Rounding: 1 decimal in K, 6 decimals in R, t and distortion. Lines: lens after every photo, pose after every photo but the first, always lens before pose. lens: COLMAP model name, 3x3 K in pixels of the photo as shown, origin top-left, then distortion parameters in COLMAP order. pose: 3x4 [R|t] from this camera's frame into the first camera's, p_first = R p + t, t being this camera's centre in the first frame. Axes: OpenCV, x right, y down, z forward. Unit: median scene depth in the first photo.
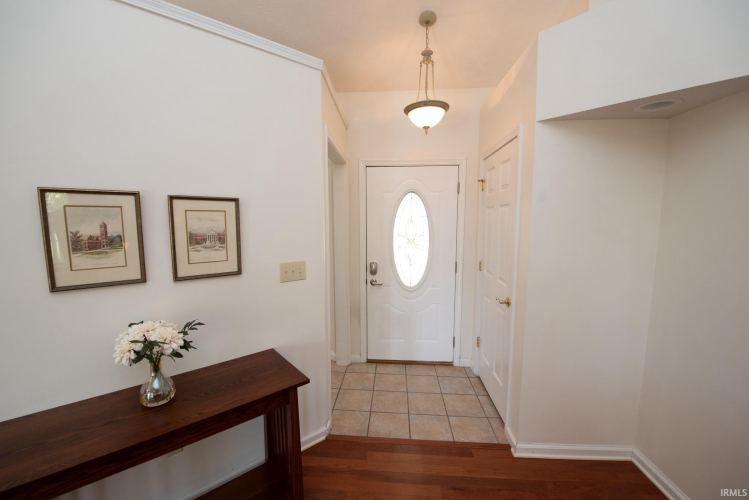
lens RADIAL K [[298.7, 0, 372.3], [0, 298.7, 253.5], [0, 0, 1]] dist [-0.014589, -0.002745]
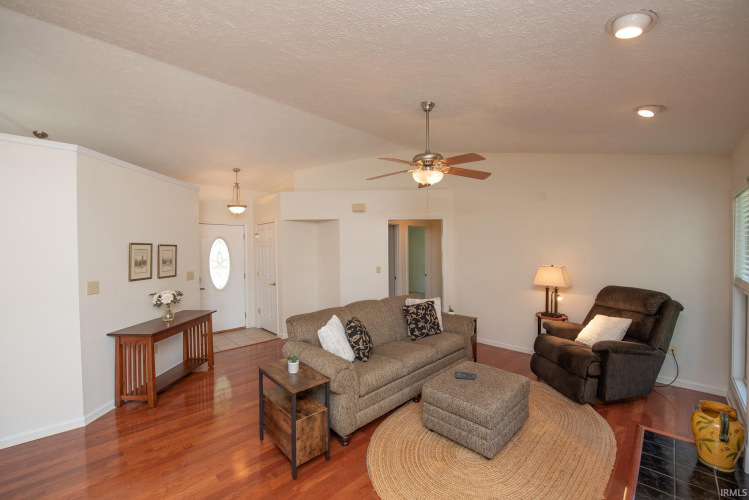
lens RADIAL K [[298.7, 0, 372.3], [0, 298.7, 253.5], [0, 0, 1]] dist [-0.014589, -0.002745]
pose [[0.664685, -0.014829, 0.746977, -1.083883], [0.090362, 0.994059, -0.060674, 0.161657], [-0.741639, 0.107827, 0.662076, -1.637078]]
